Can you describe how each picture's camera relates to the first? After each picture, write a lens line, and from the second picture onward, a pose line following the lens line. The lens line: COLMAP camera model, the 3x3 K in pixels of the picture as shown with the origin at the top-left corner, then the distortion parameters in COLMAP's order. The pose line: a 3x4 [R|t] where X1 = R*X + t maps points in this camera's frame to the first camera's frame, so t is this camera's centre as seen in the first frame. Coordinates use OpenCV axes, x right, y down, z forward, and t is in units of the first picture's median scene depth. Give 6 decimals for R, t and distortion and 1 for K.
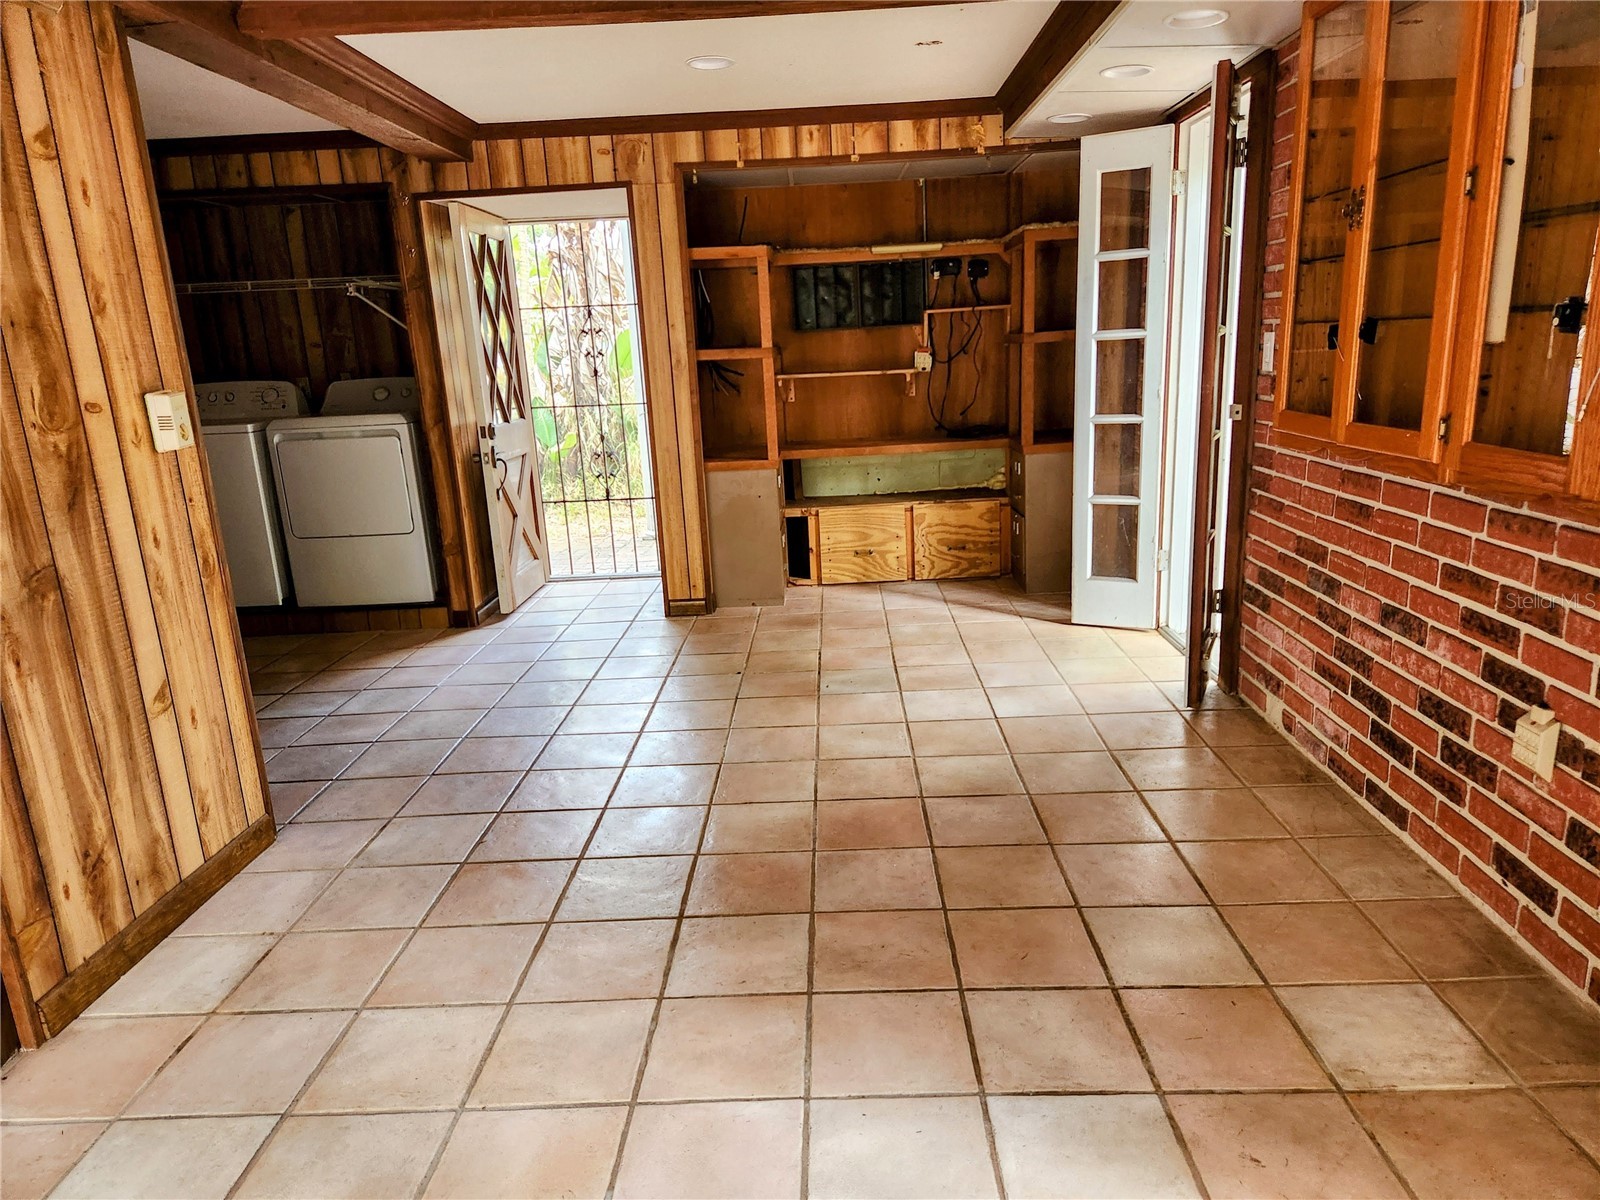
lens RADIAL K [[1054.8, 0, 809.3], [0, 1054.8, 602.1], [0, 0, 1]] dist [0.043084, -0.029526]
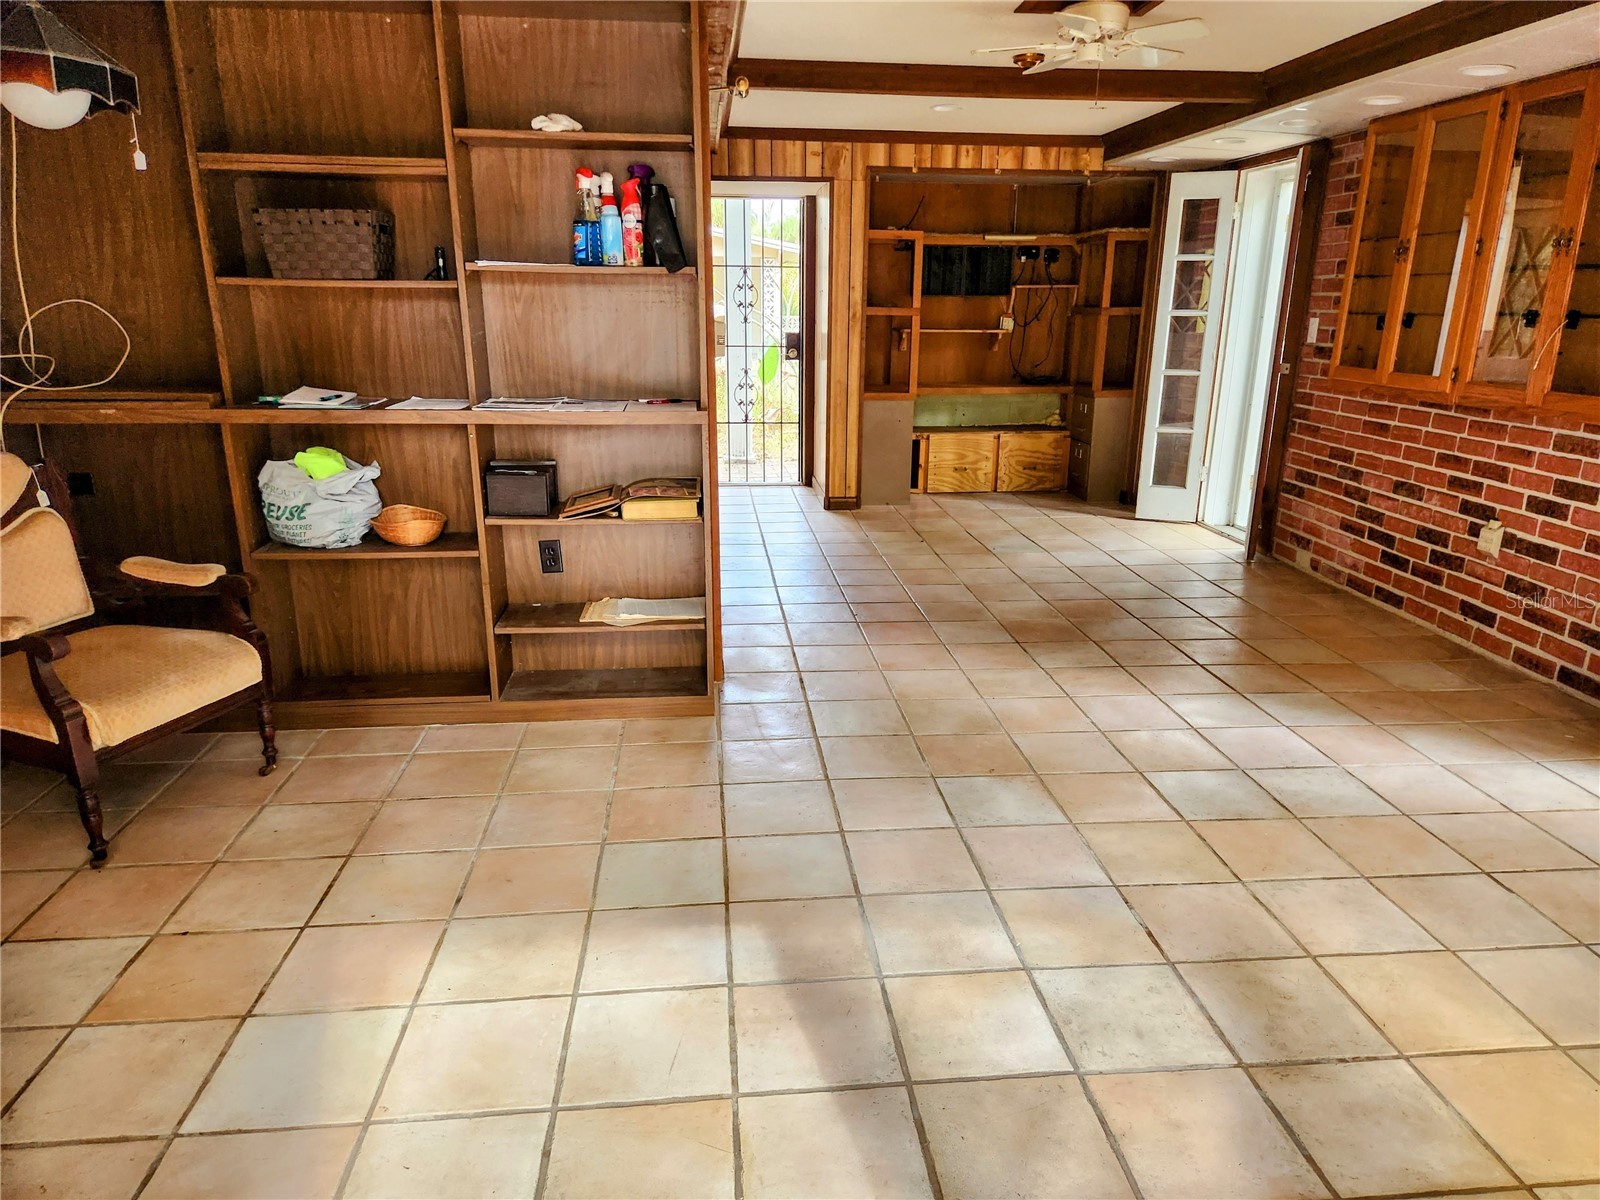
lens RADIAL K [[1054.8, 0, 809.0], [0, 1054.8, 612.8], [0, 0, 1]] dist [0.043084, -0.029526]
pose [[0.991954, 0.020686, 0.124895, -0.406215], [-0.026298, 0.998709, 0.043454, 0.109296], [-0.123835, -0.046389, 0.991218, -0.400638]]
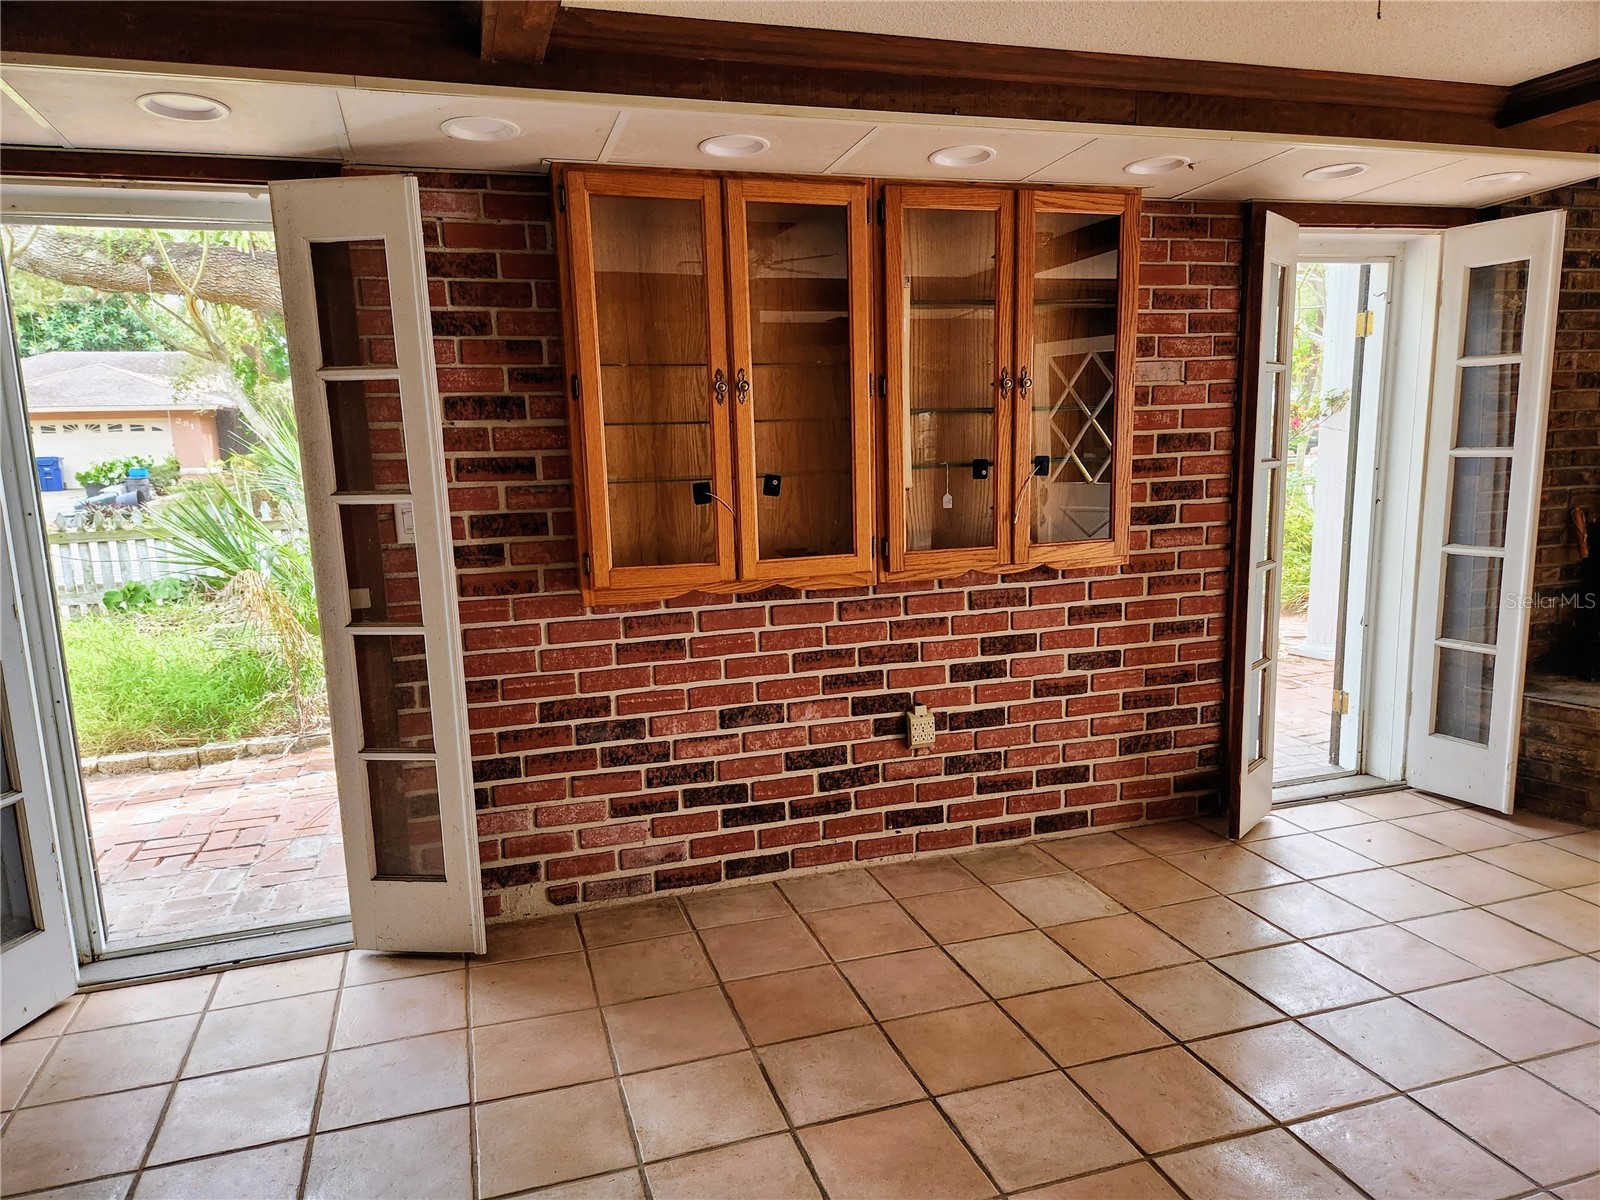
lens RADIAL K [[1054.8, 0, 790.1], [0, 1054.8, 608.1], [0, 0, 1]] dist [0.043084, -0.029526]
pose [[-0.313070, -0.096540, 0.944811, -0.388927], [0.269759, 0.944808, 0.185927, -0.201606], [-0.910614, 0.313079, -0.269748, 0.797948]]
